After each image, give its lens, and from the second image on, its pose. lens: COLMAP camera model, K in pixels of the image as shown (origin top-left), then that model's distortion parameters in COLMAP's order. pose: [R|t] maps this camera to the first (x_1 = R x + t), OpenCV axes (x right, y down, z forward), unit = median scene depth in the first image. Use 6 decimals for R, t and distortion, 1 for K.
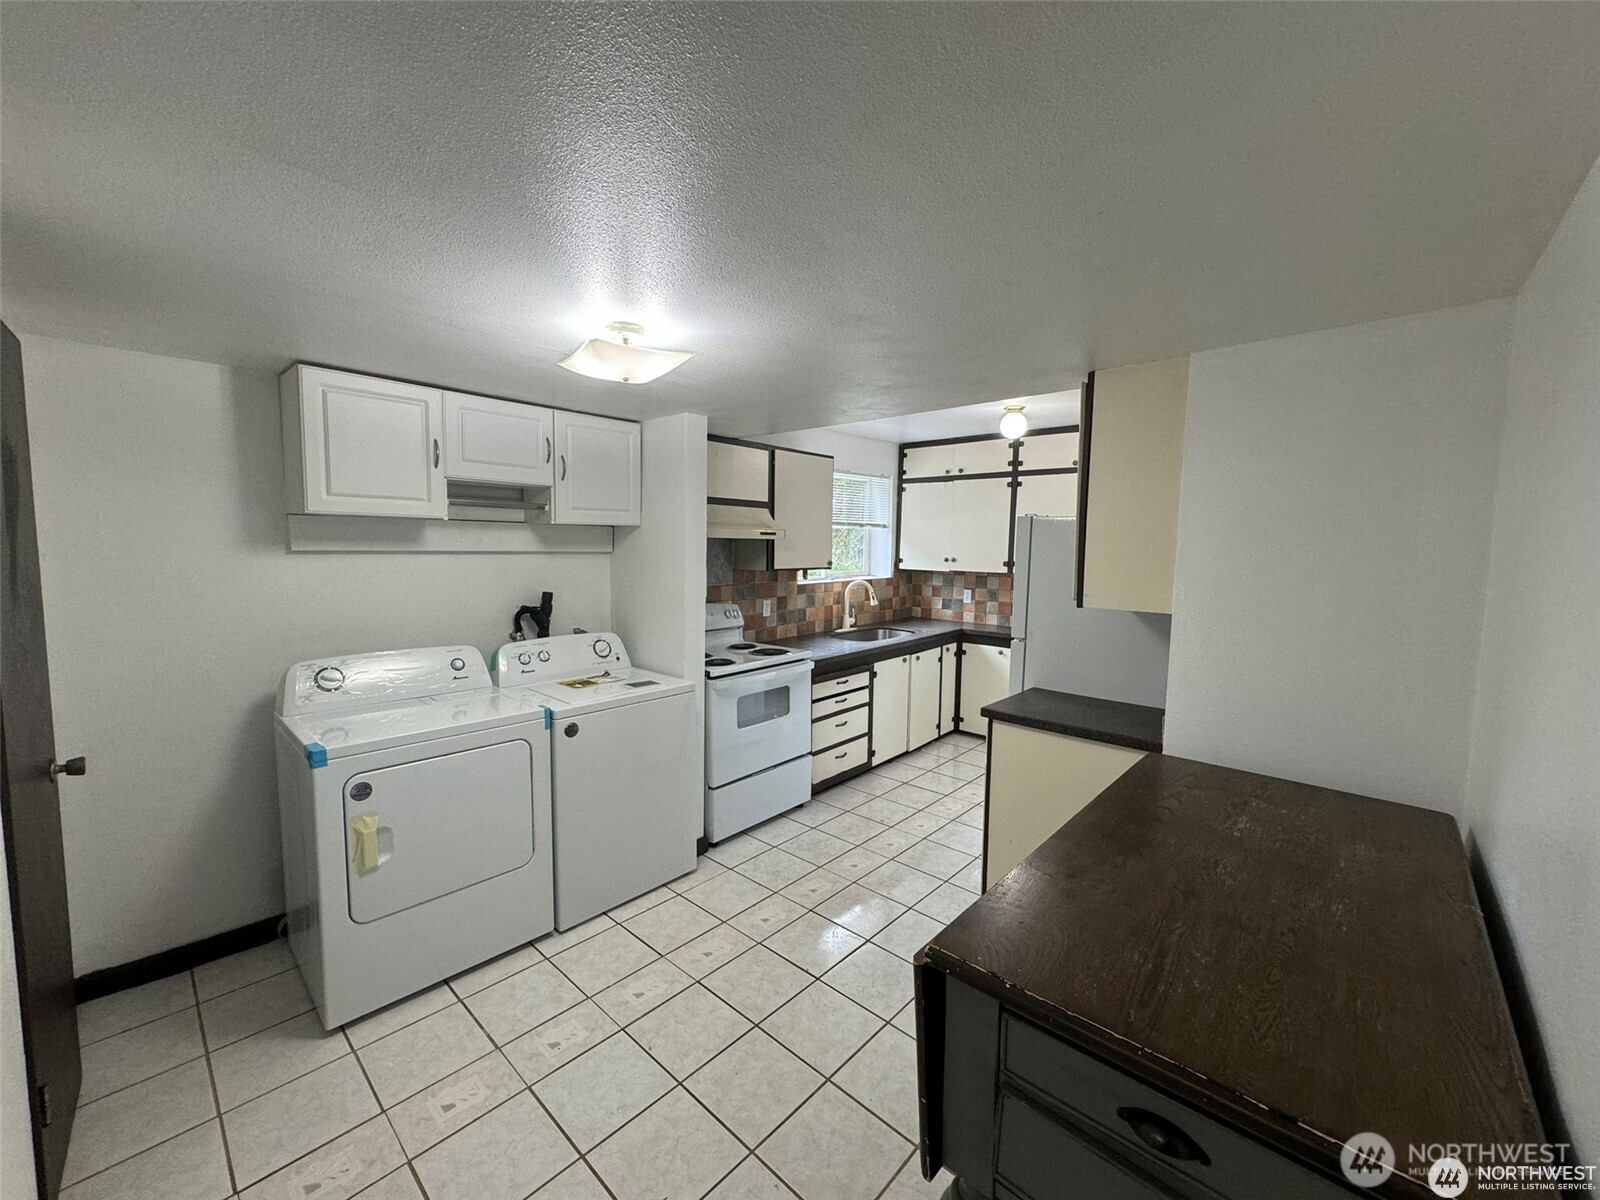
lens RADIAL K [[633.0, 0, 792.9], [0, 633.0, 597.2], [0, 0, 1]] dist [-0.001344, 0.000580]
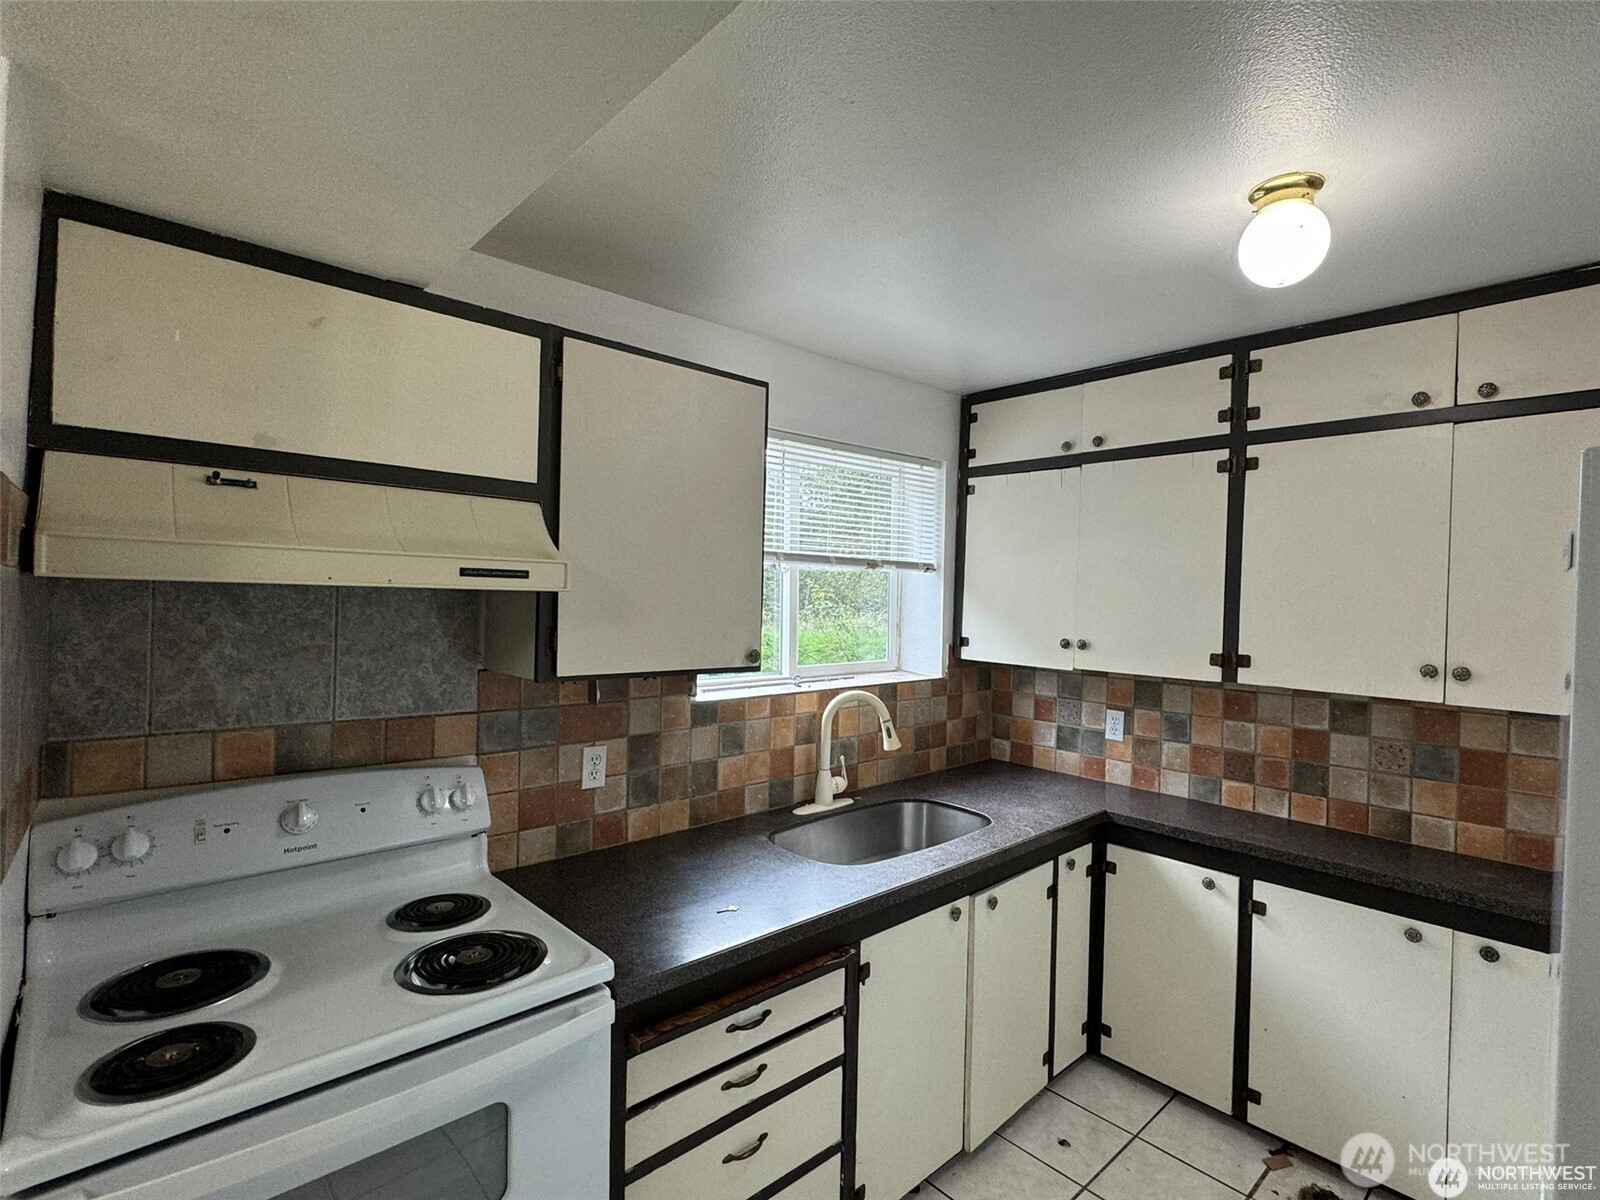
lens RADIAL K [[777.7, 0, 790.6], [0, 777.7, 600.8], [0, 0, 1]] dist [0.002790, 0.000590]
pose [[0.994952, 0.013858, -0.099391, 0.114457], [-0.021897, 0.996534, -0.080250, -0.044691], [0.097935, 0.082022, 0.991807, 0.479445]]
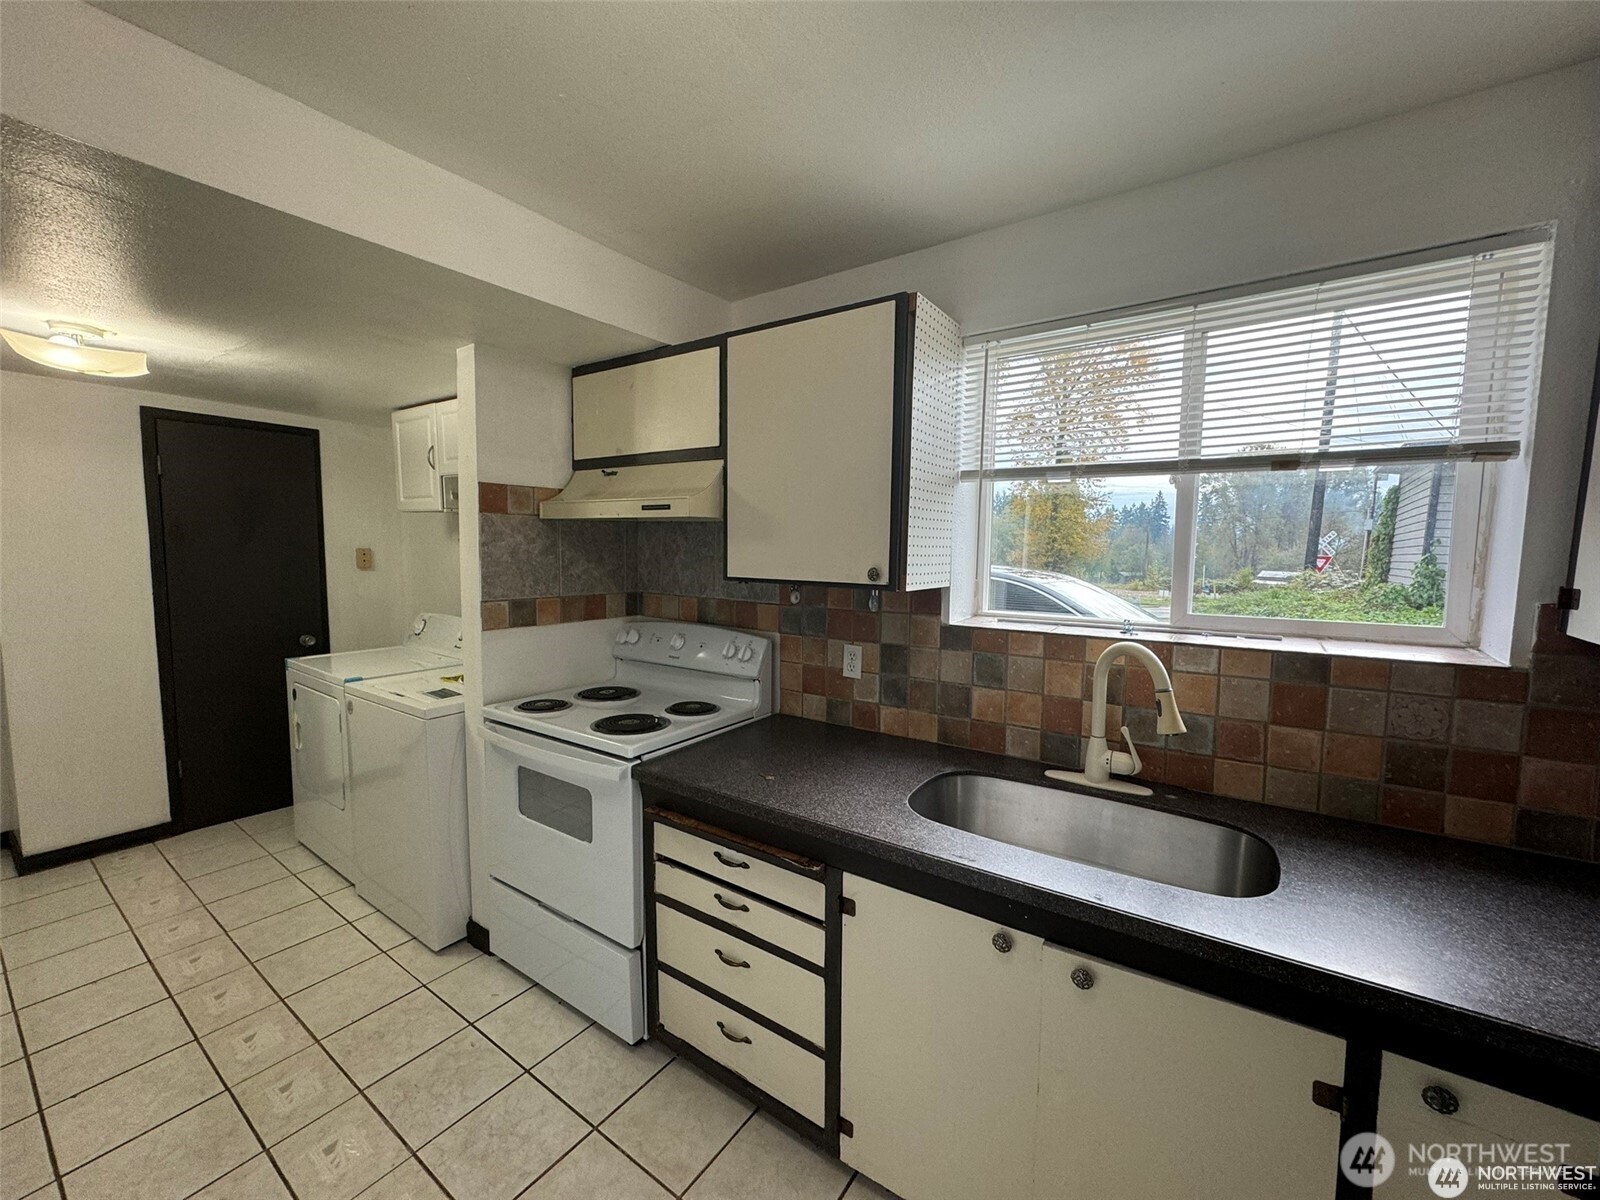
lens RADIAL K [[633.0, 0, 803.2], [0, 633.0, 599.6], [0, 0, 1]] dist [-0.001344, 0.000580]
pose [[0.142441, 0.078666, -0.986672, 0.395388], [-0.094474, 0.993366, 0.065561, -0.053567], [0.985284, 0.083876, 0.148928, 0.806198]]
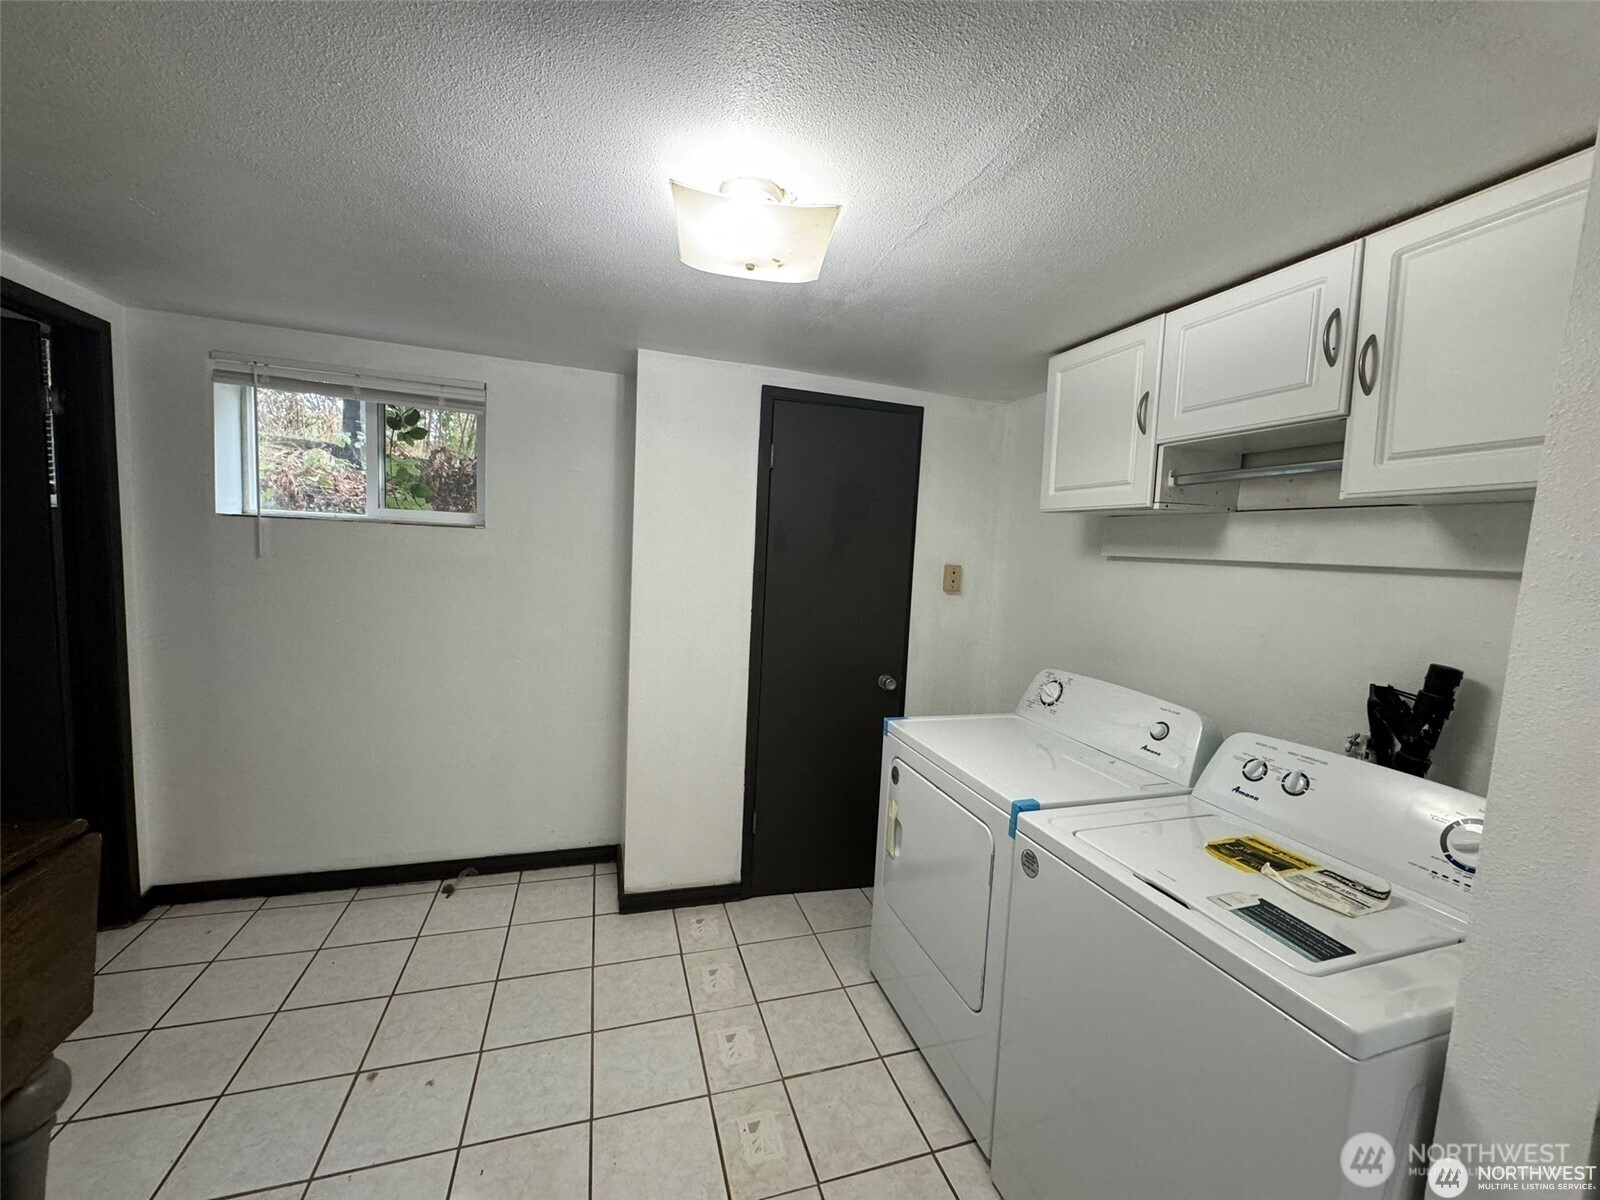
lens RADIAL K [[633.0, 0, 797.3], [0, 633.0, 602.6], [0, 0, 1]] dist [-0.001344, 0.000580]
pose [[-0.487849, 0.038595, -0.872075, 0.117870], [-0.127941, 0.985072, 0.115167, -0.028349], [0.863502, 0.167758, -0.475628, 0.540652]]
